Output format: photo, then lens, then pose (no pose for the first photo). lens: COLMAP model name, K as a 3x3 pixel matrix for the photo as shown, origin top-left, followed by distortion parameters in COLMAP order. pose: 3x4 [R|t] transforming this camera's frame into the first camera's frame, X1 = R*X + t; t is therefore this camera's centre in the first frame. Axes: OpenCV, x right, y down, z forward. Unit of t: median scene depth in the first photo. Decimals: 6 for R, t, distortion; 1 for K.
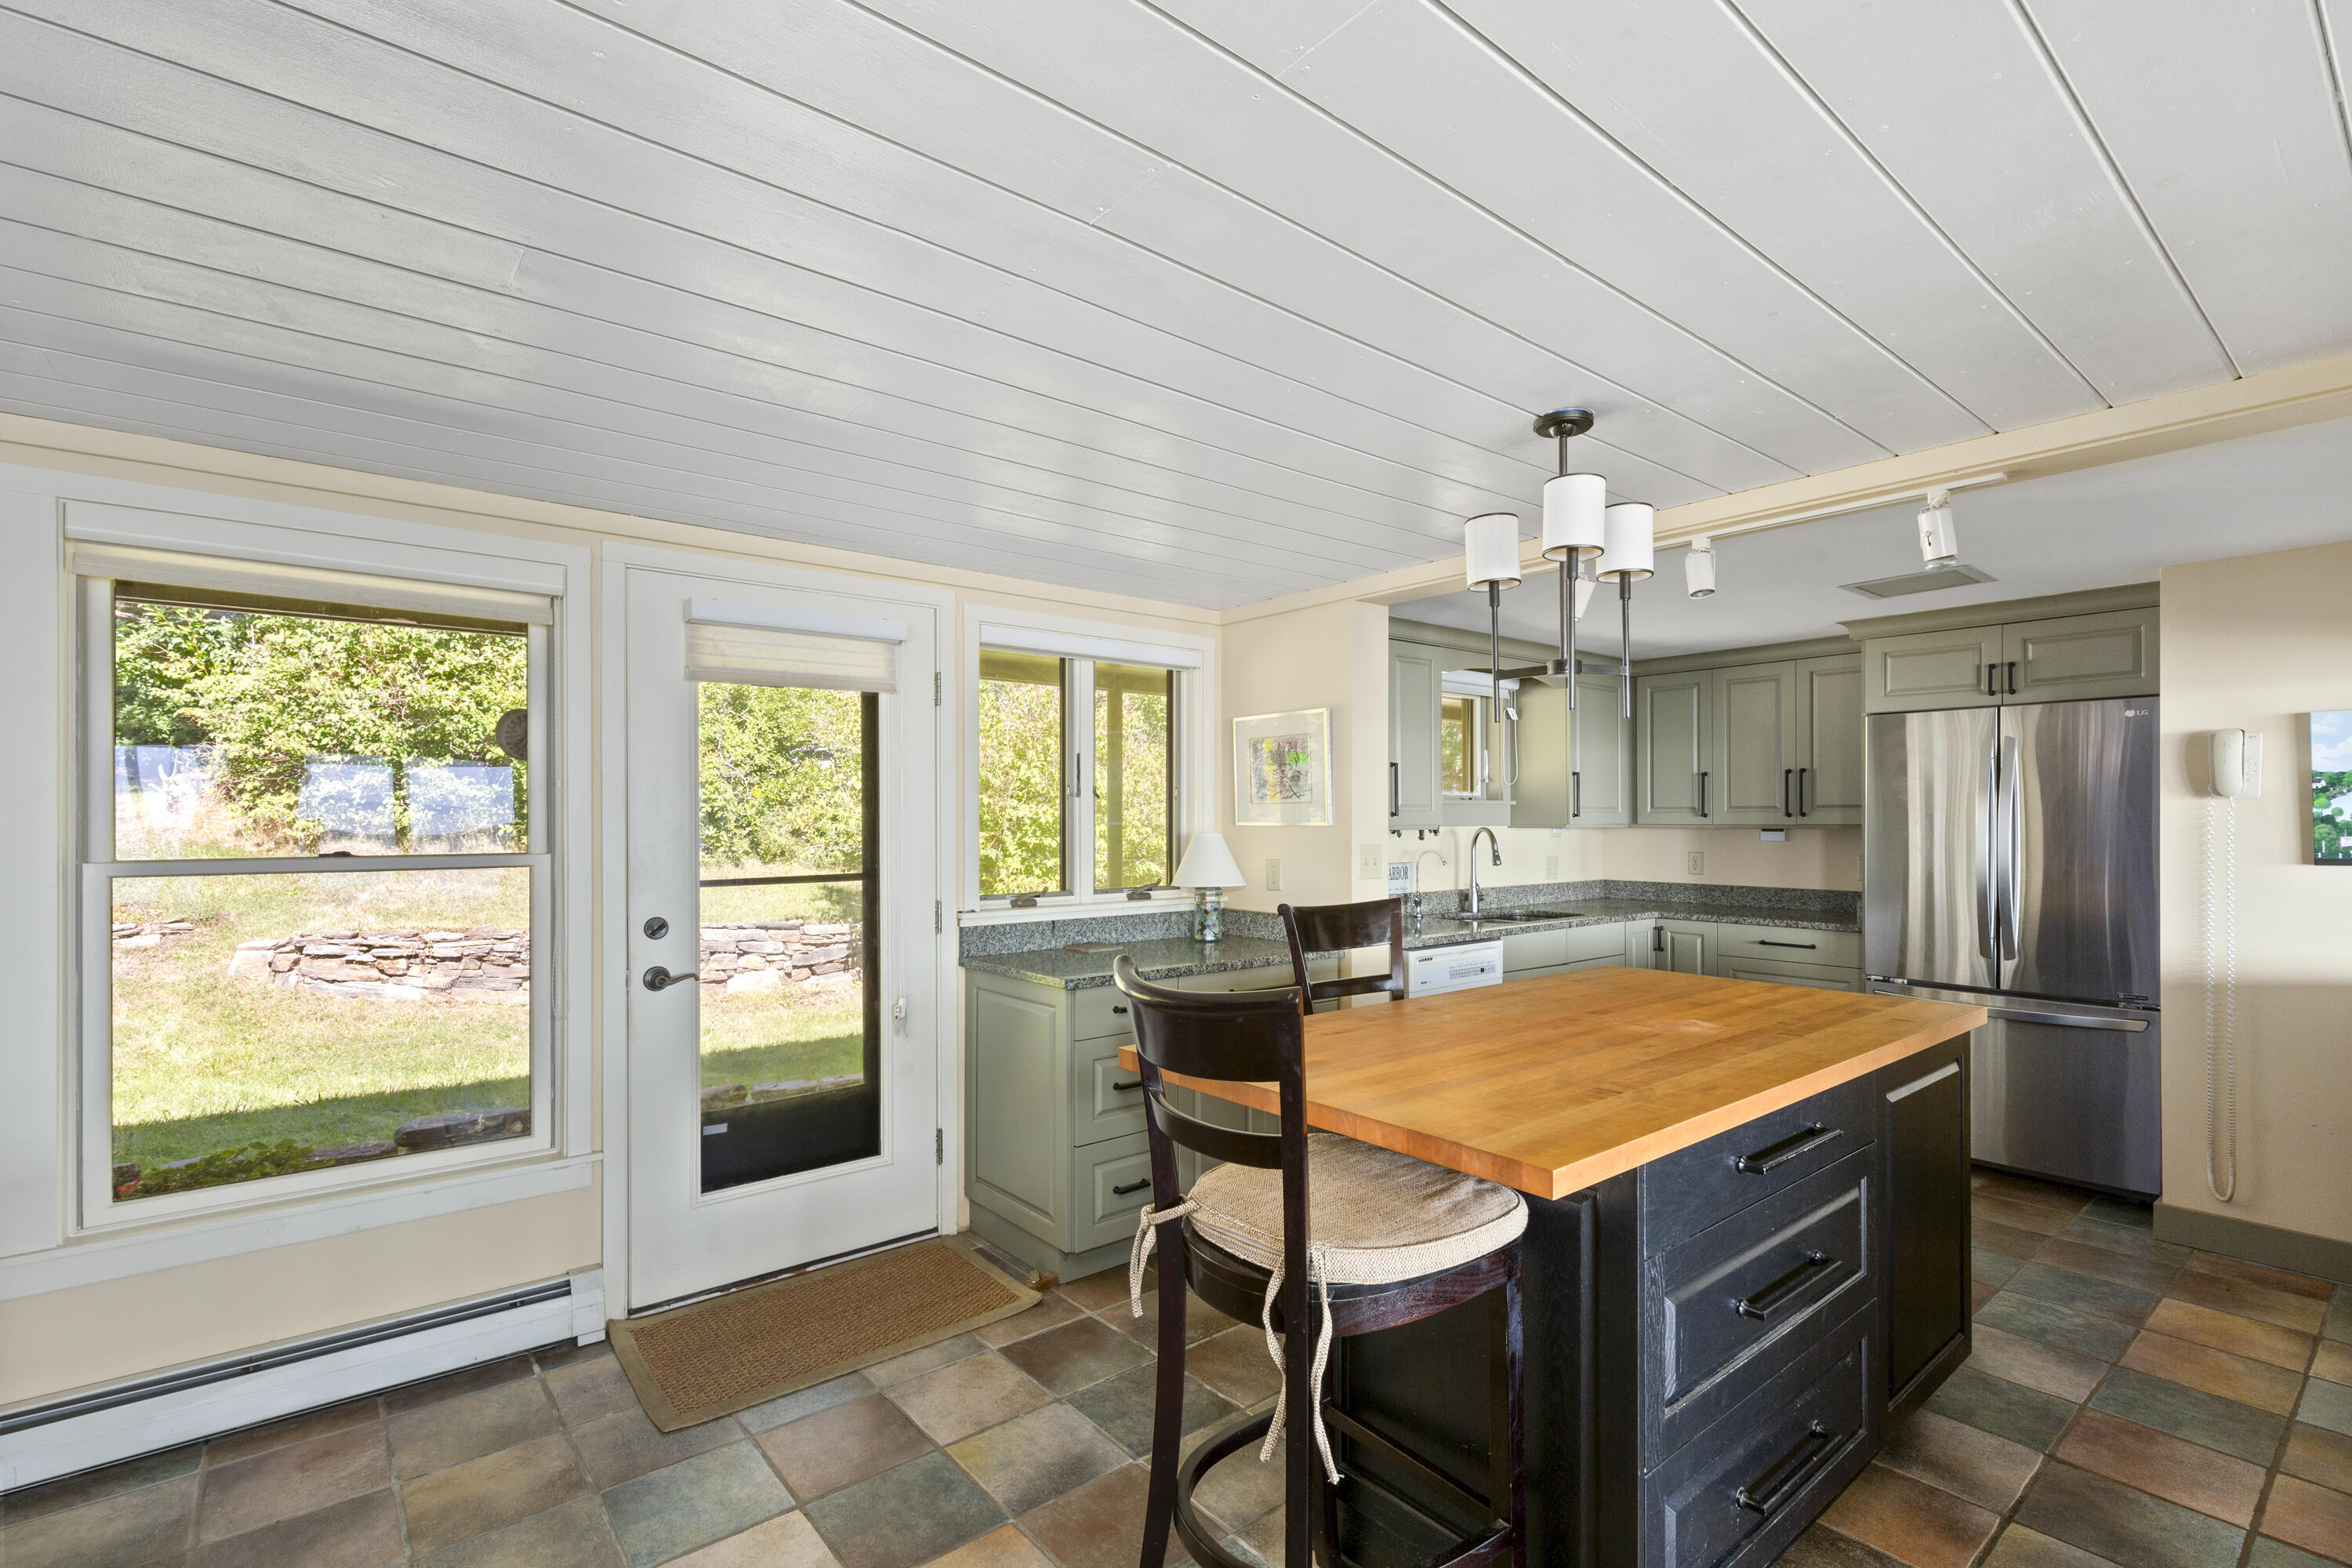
lens RADIAL K [[1070.0, 0, 1179.4], [0, 1070.0, 815.5], [0, 0, 1]] dist [0.011286, 0.000001]
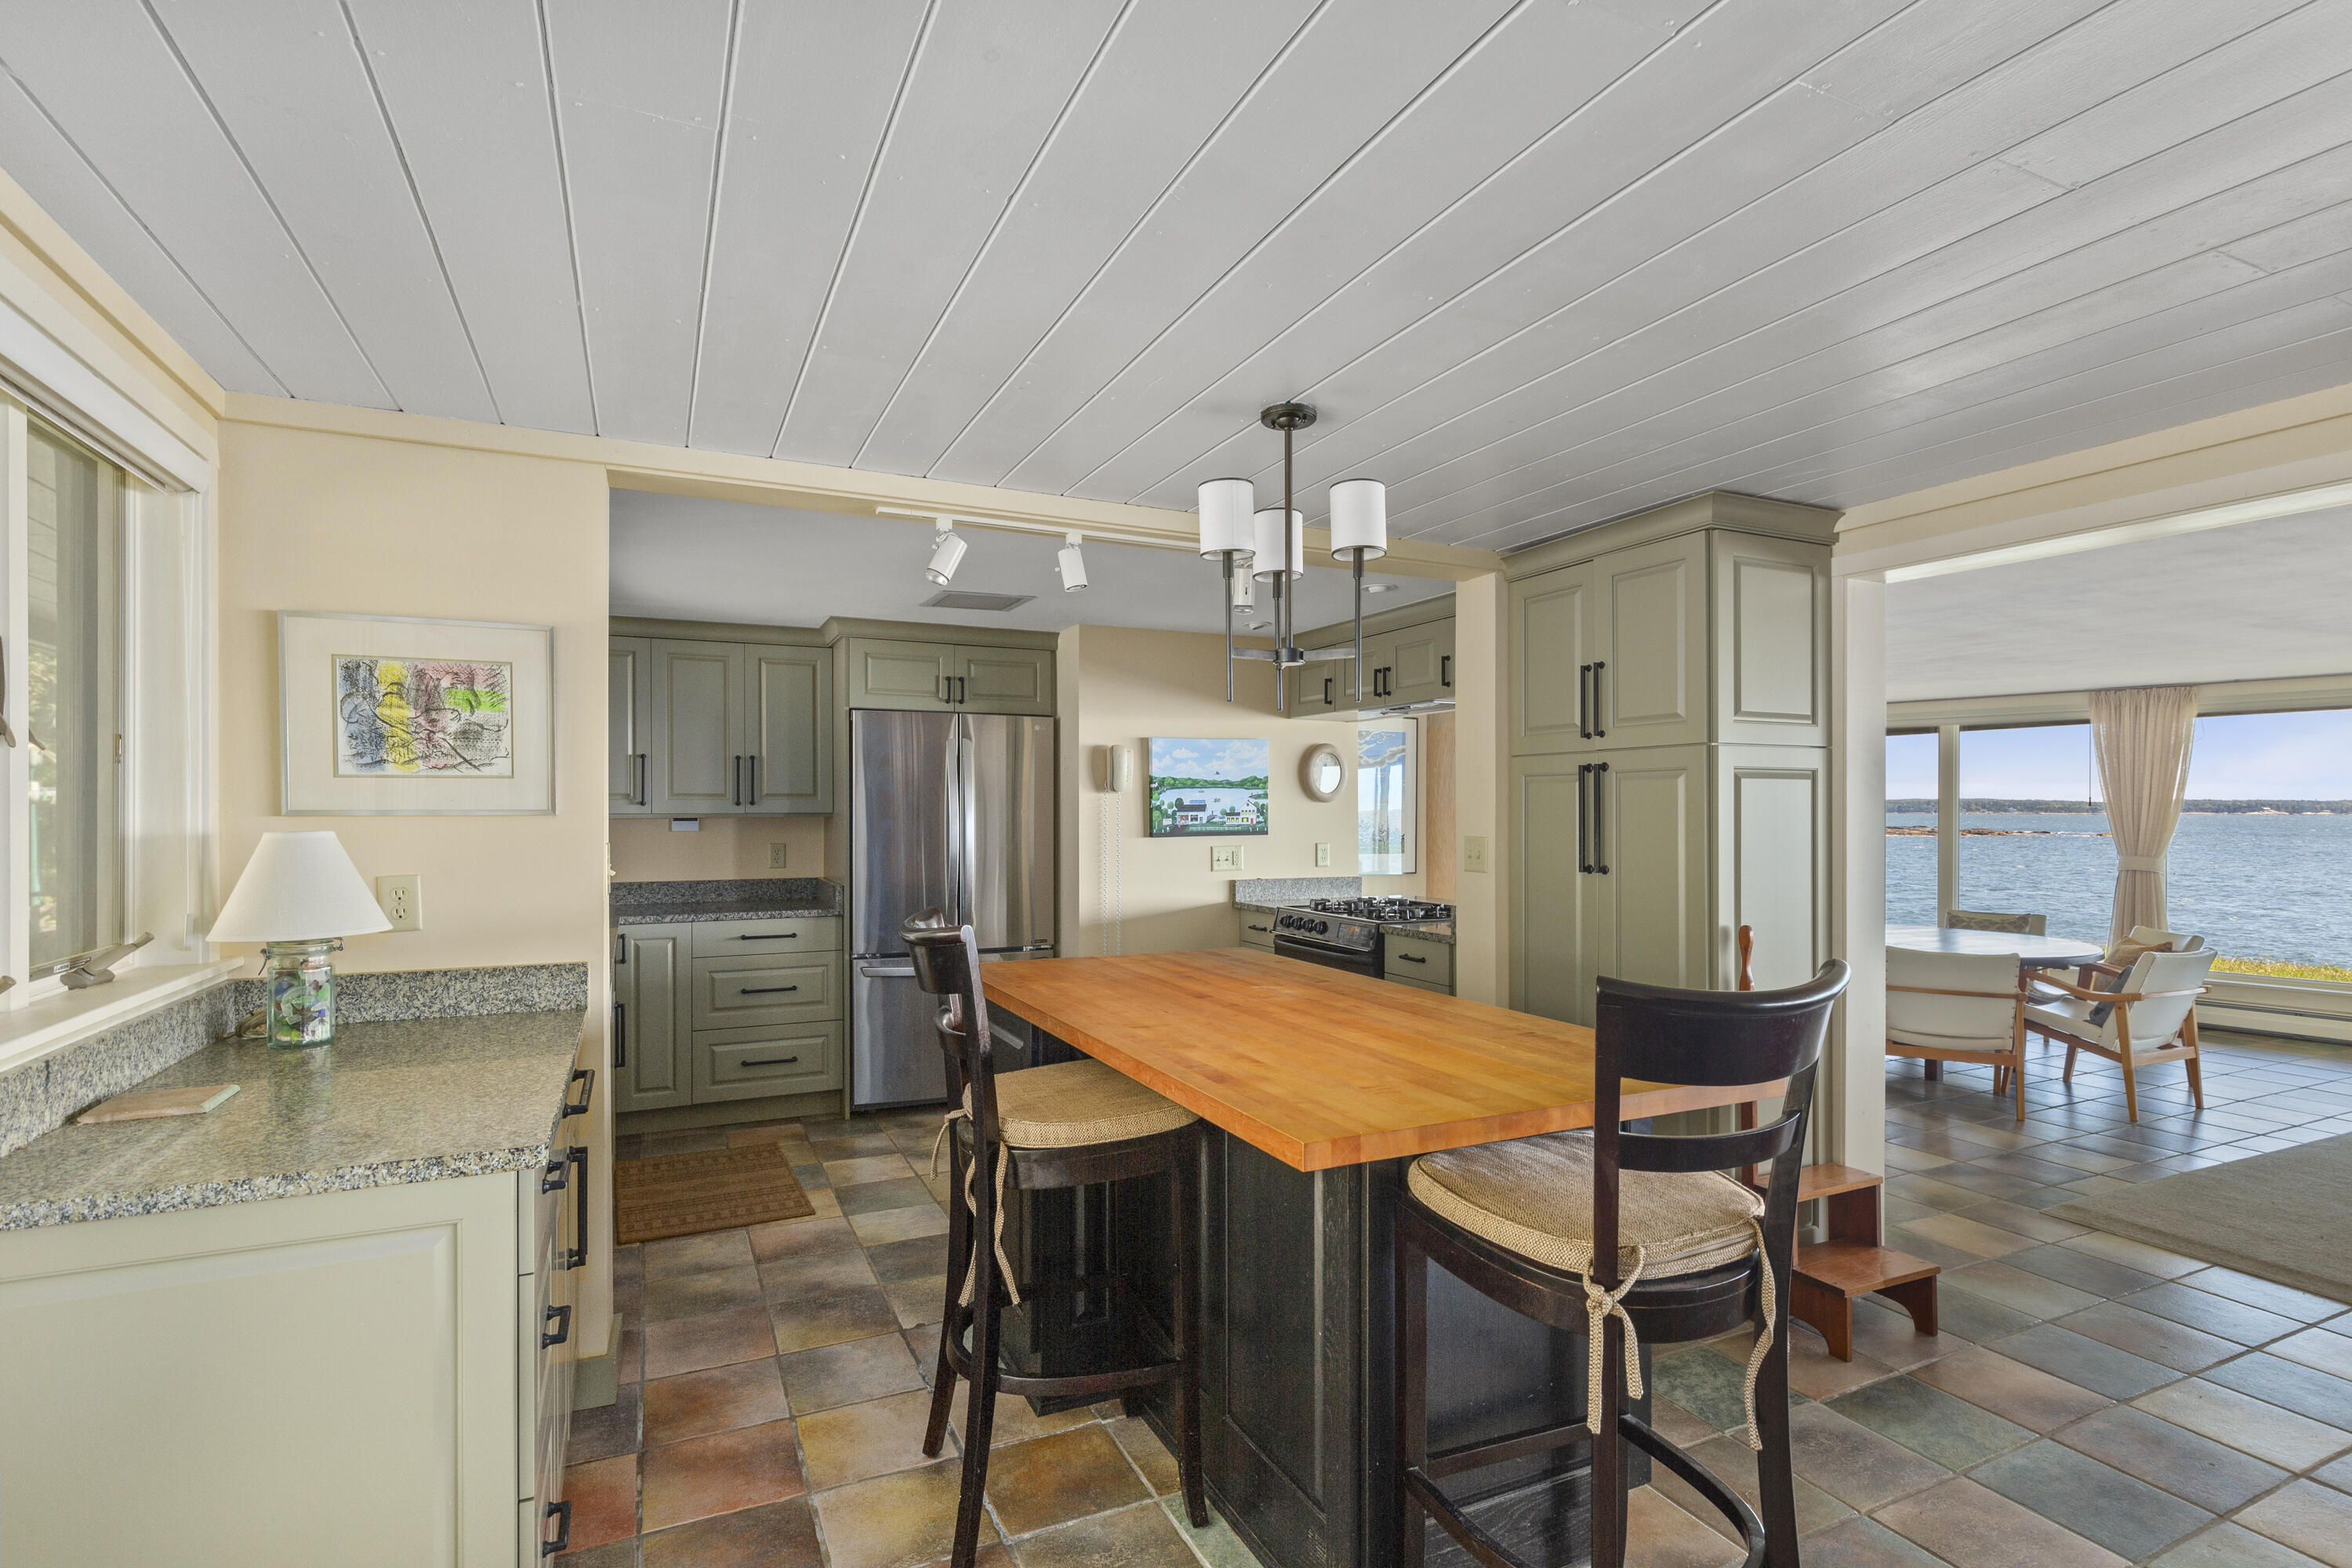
lens RADIAL K [[1122.1, 0, 1177.1], [0, 1122.1, 812.7], [0, 0, 1]] dist [0.002414, -0.000177]
pose [[0.241757, -0.002706, 0.970333, -0.365820], [-0.003653, 0.999986, 0.003699, 0.003241], [-0.970330, -0.004439, 0.241744, 0.439066]]
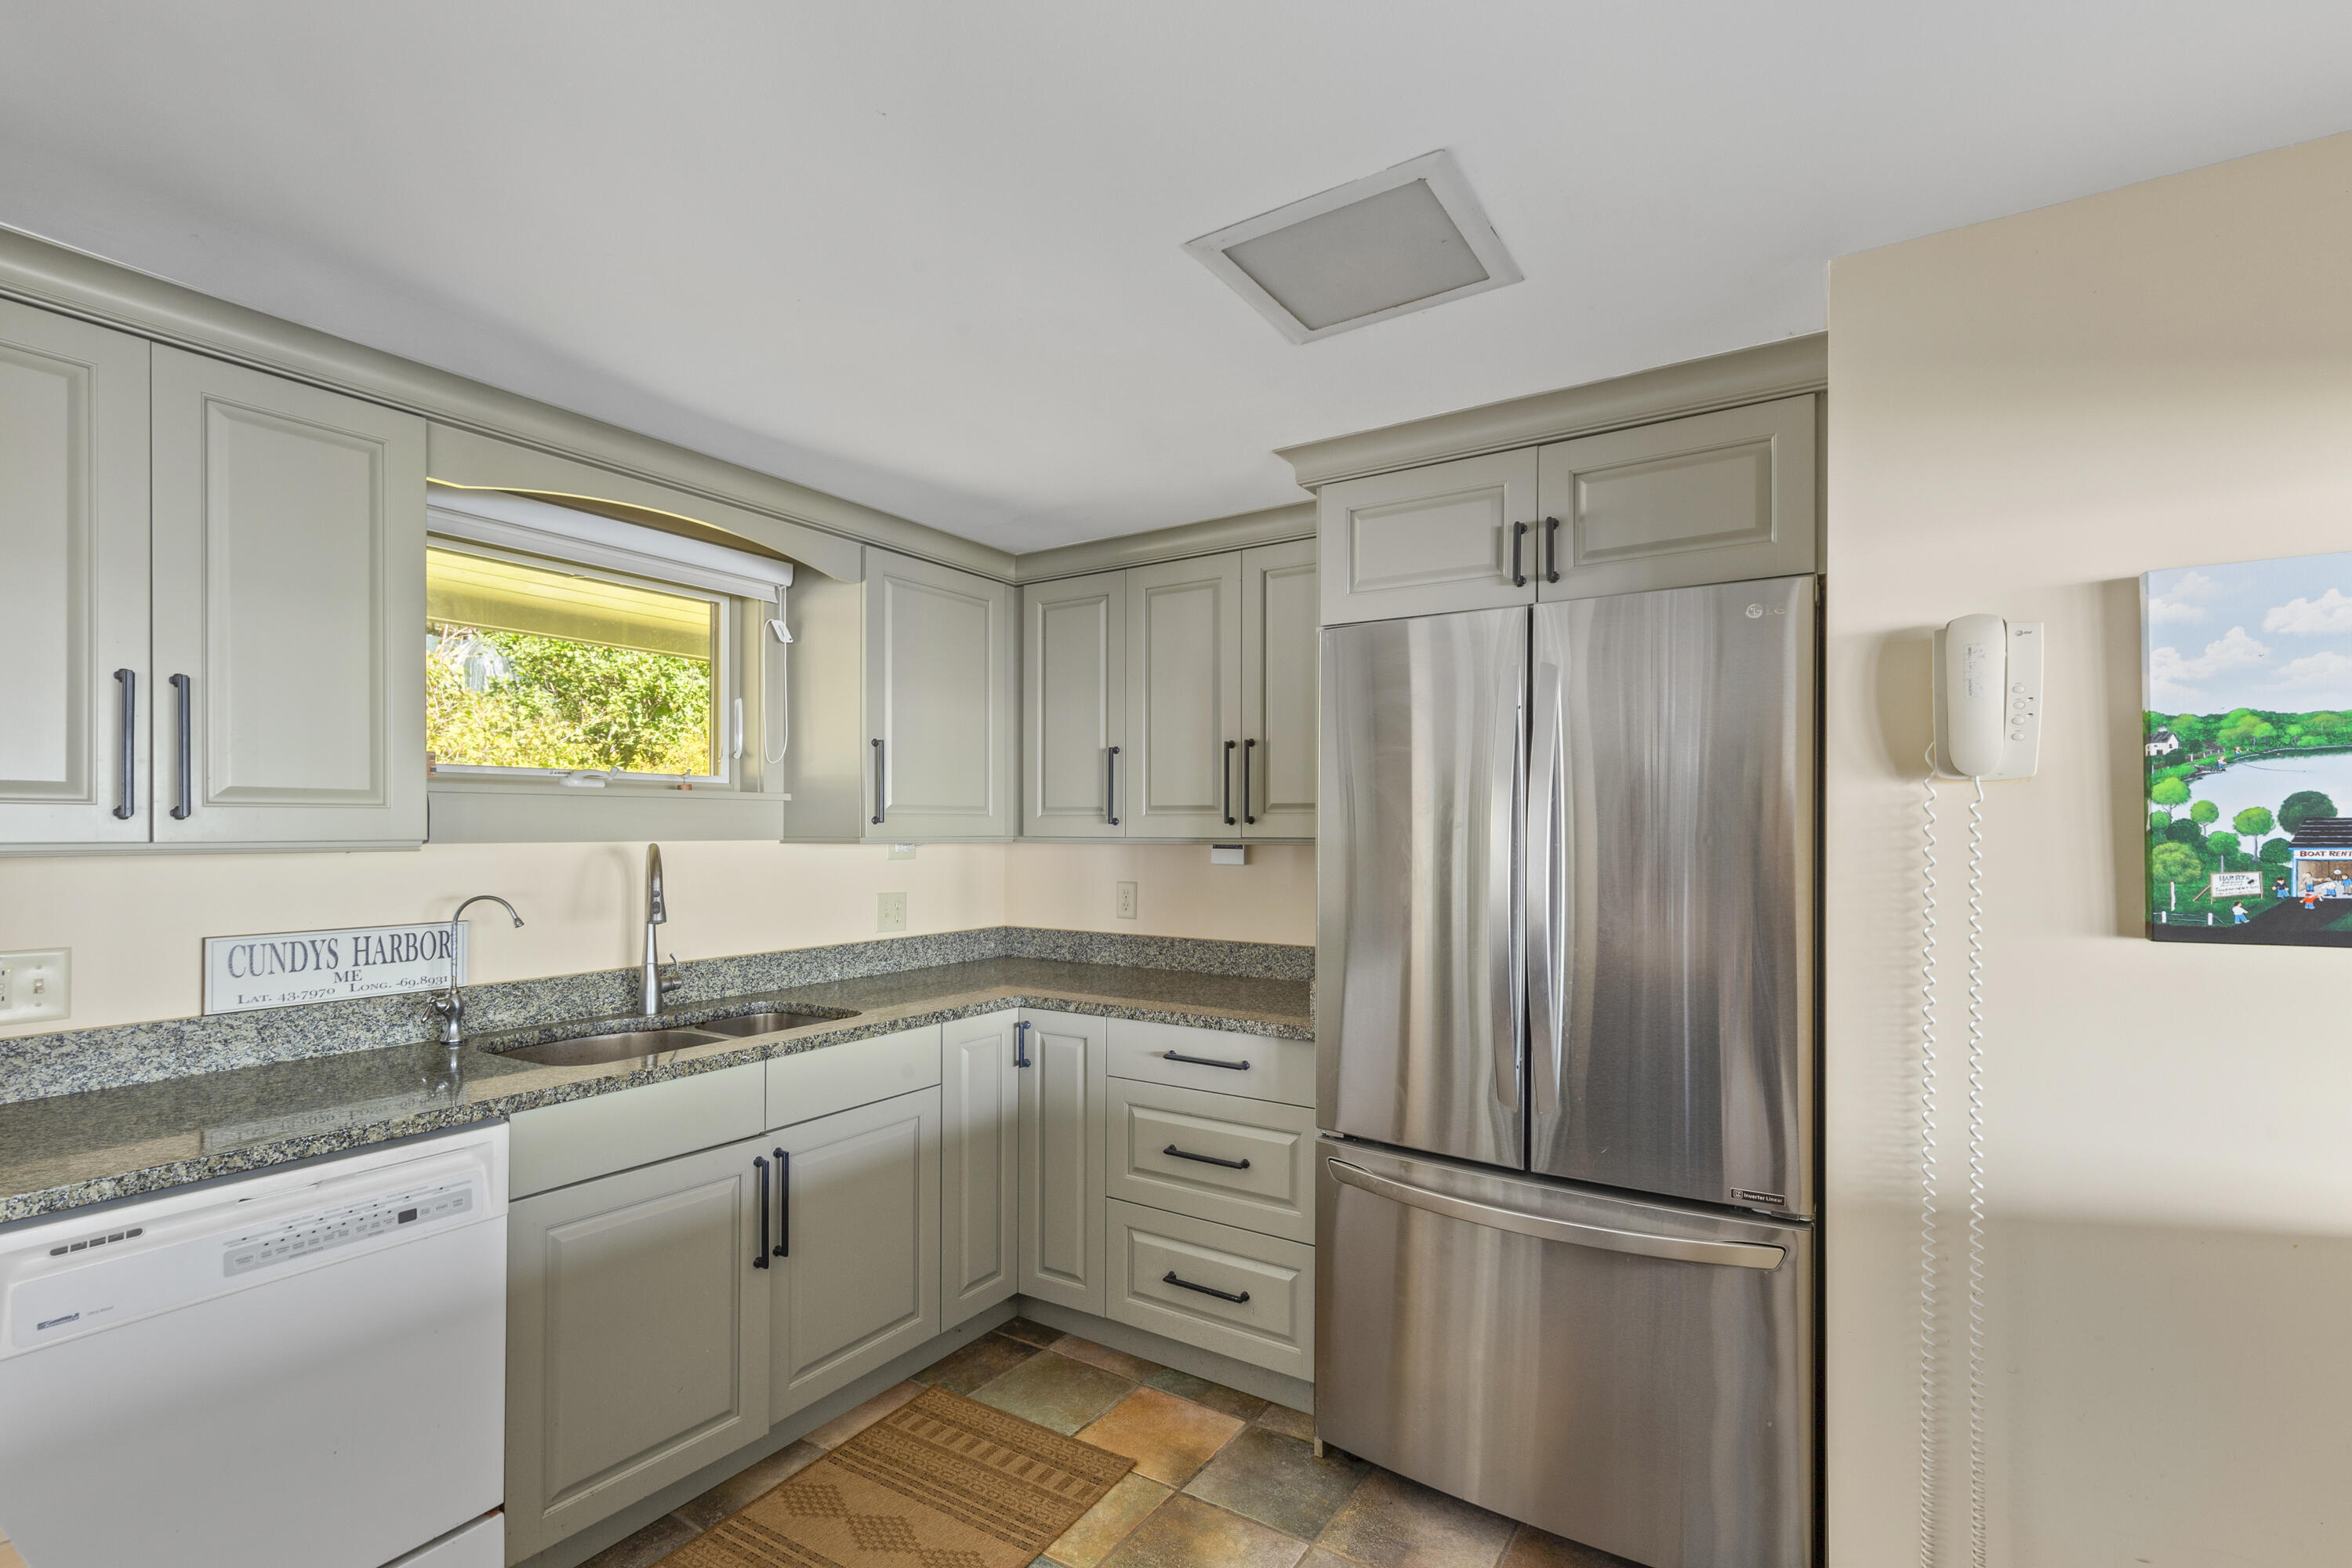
lens RADIAL K [[1067.1, 0, 1177.1], [0, 1067.1, 821.7], [0, 0, 1]] dist [0.000998, 0.000110]
pose [[0.951182, 0.005089, 0.308588, 0.427613], [-0.004146, 0.999985, -0.003711, 0.002442], [-0.308602, 0.002251, 0.951189, 0.548031]]
